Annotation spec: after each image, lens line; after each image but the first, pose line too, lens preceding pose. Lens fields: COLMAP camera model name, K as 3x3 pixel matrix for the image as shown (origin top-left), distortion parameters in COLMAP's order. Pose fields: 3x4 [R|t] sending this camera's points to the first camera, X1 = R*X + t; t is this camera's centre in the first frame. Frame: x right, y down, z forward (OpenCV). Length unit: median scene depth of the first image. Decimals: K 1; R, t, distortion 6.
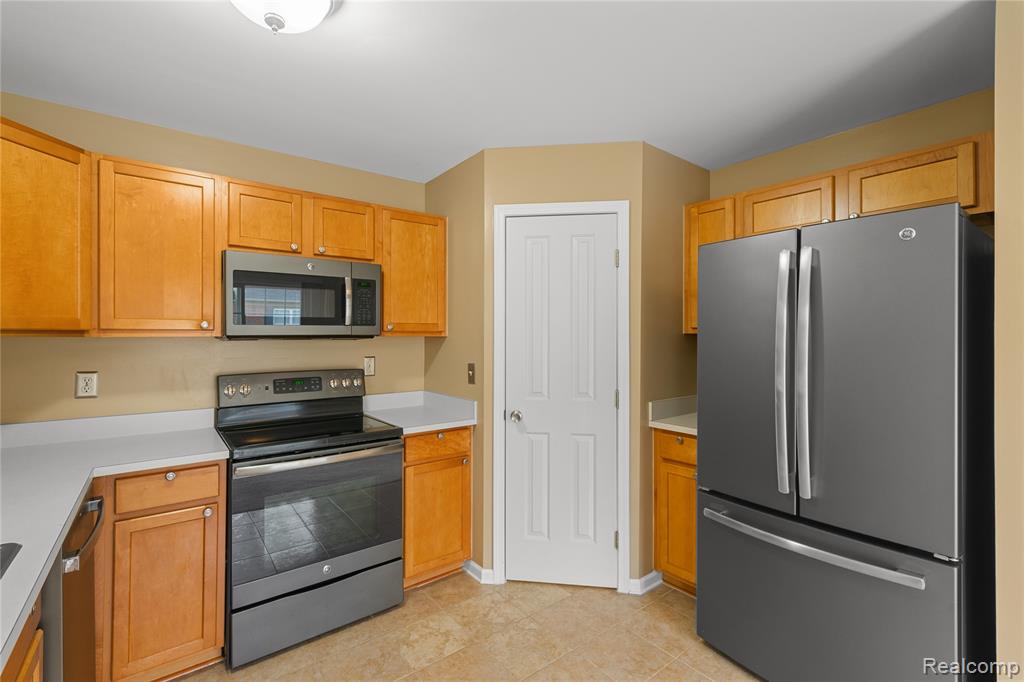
lens RADIAL K [[454.7, 0, 504.2], [0, 454.7, 334.9], [0, 0, 1]] dist [-0.001679, 0.000496]
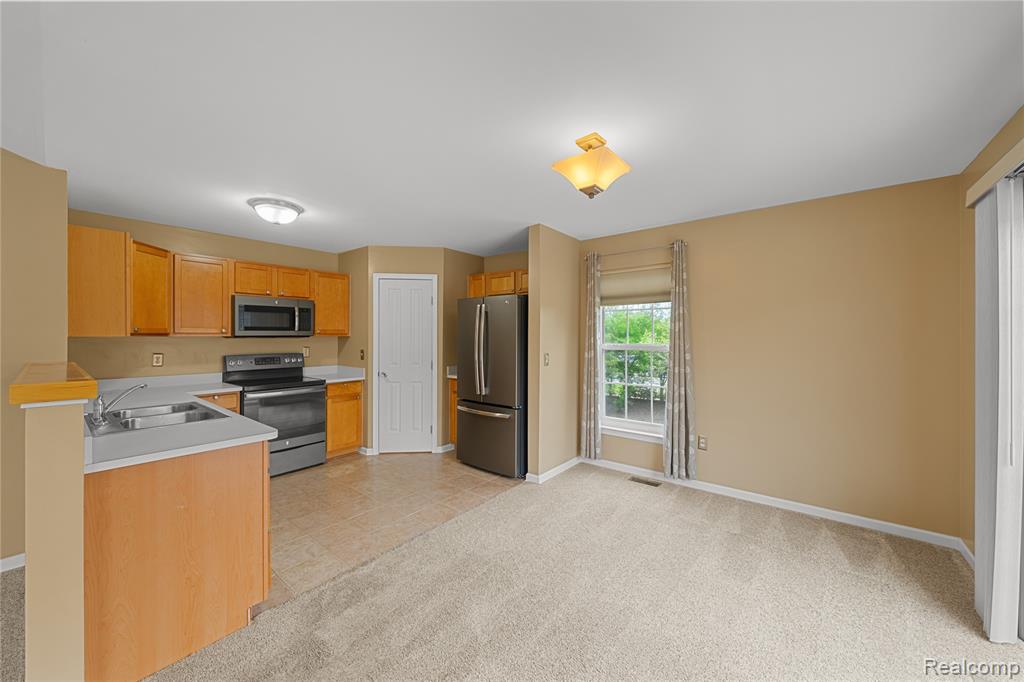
lens RADIAL K [[386.0, 0, 508.2], [0, 386.0, 336.0], [0, 0, 1]] dist [0.002333, -0.001919]
pose [[0.973078, 0.001247, 0.230471, 0.180477], [-0.002244, 0.999989, 0.004063, -0.006881], [-0.230464, -0.004471, 0.973071, -0.899096]]
